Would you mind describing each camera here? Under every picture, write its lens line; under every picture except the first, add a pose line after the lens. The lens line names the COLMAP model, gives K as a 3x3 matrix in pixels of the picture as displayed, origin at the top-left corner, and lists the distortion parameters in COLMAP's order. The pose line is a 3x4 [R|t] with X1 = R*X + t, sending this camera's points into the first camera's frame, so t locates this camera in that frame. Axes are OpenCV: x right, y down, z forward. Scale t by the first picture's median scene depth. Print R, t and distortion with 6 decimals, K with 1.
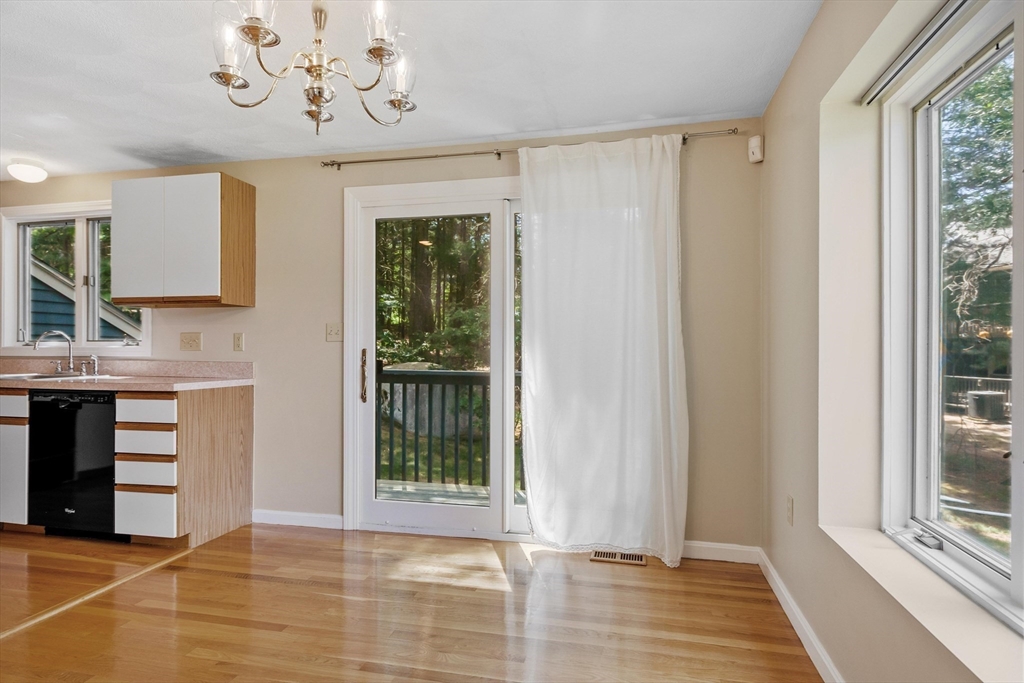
lens RADIAL K [[573.0, 0, 514.8], [0, 573.0, 339.2], [0, 0, 1]] dist [0.006947, 0.002603]
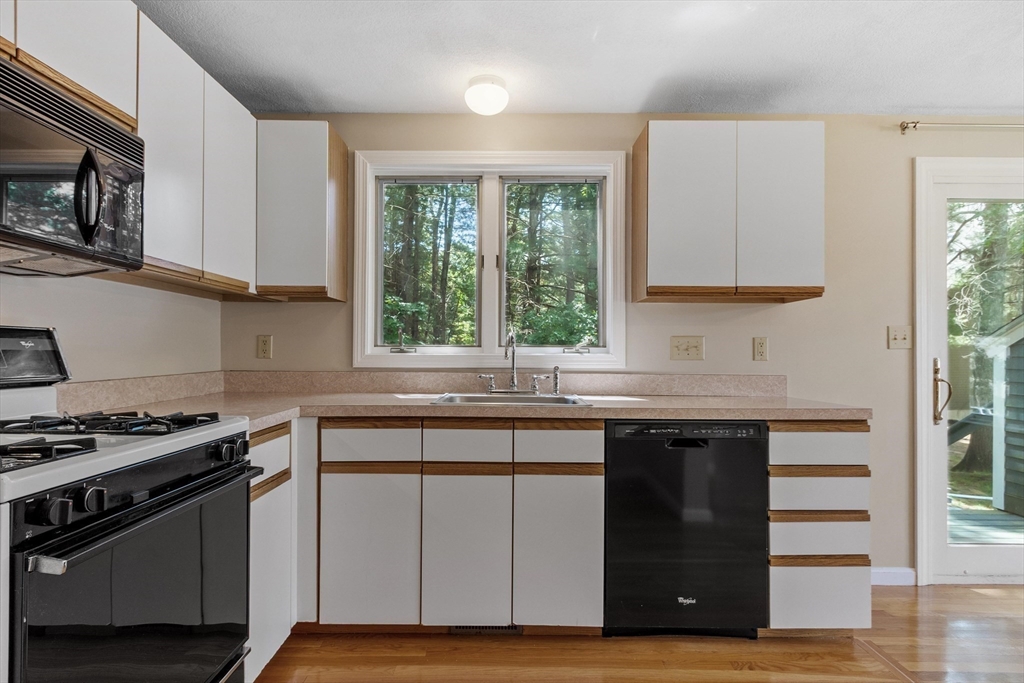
lens RADIAL K [[537.2, 0, 508.6], [0, 537.2, 347.9], [0, 0, 1]] dist [0.018371, -0.000887]
pose [[0.971581, 0.003880, 0.236676, -1.094224], [-0.004794, 0.999983, 0.003288, 0.002695], [-0.236659, -0.004329, 0.971583, 0.428330]]
